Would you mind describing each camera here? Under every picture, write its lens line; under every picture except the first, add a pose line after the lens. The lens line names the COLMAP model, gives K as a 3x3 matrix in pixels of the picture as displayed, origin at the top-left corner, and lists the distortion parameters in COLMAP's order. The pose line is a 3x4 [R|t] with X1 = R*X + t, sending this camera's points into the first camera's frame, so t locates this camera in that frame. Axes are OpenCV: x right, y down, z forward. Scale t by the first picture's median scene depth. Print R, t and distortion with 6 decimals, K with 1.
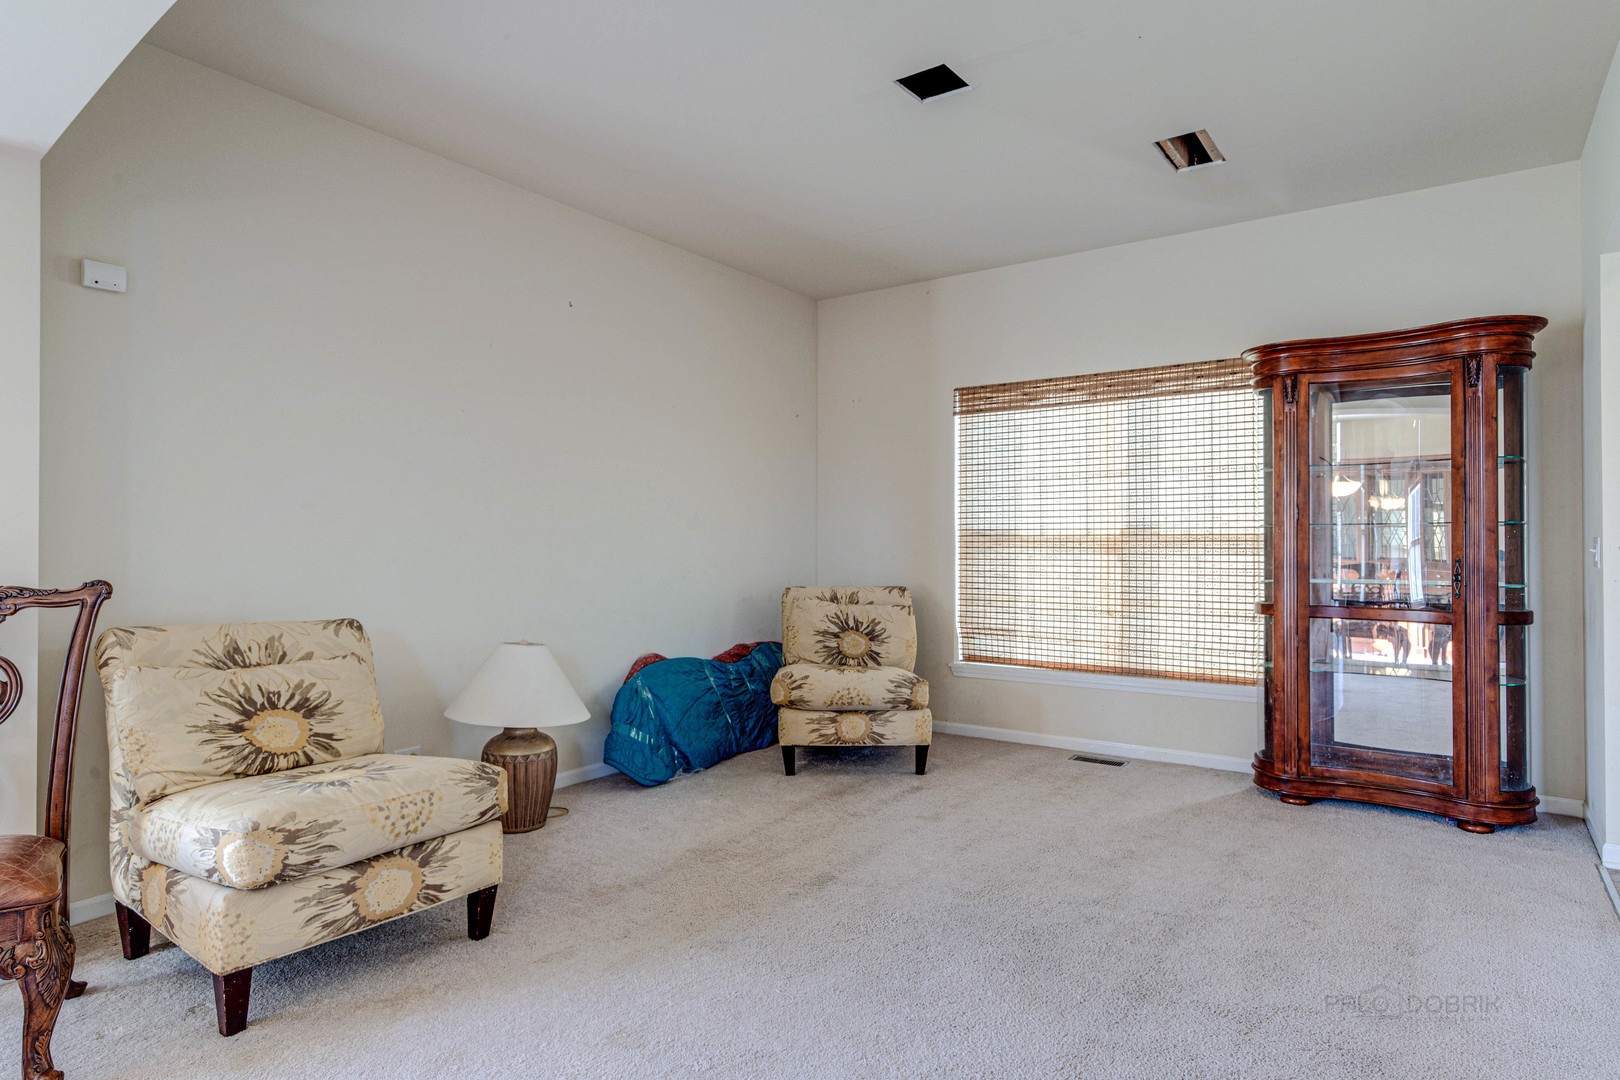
lens RADIAL K [[918.0, 0, 812.9], [0, 918.0, 539.8], [0, 0, 1]] dist [0.005827, -0.000258]
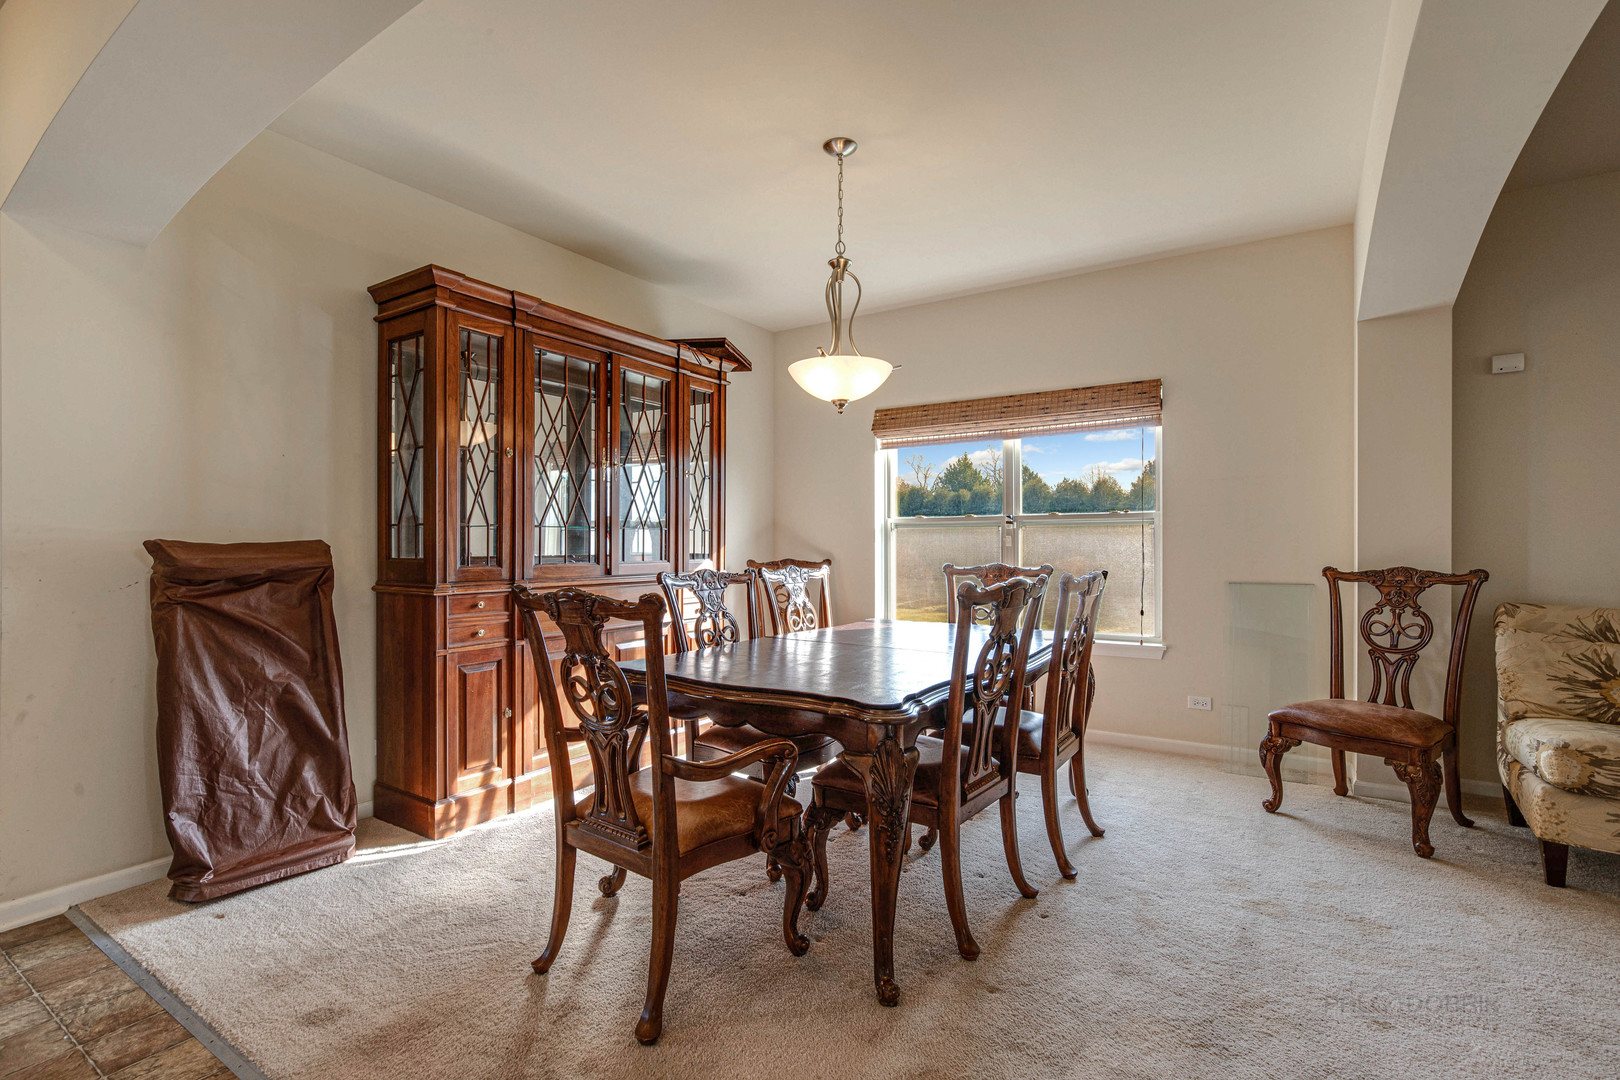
lens RADIAL K [[730.4, 0, 816.9], [0, 730.4, 540.8], [0, 0, 1]] dist [-0.005927, 0.001660]
pose [[0.039944, -0.000482, -0.999202, 0.390916], [0.003055, 0.999995, -0.000360, -0.007023], [0.999197, -0.003038, 0.039946, -0.166978]]
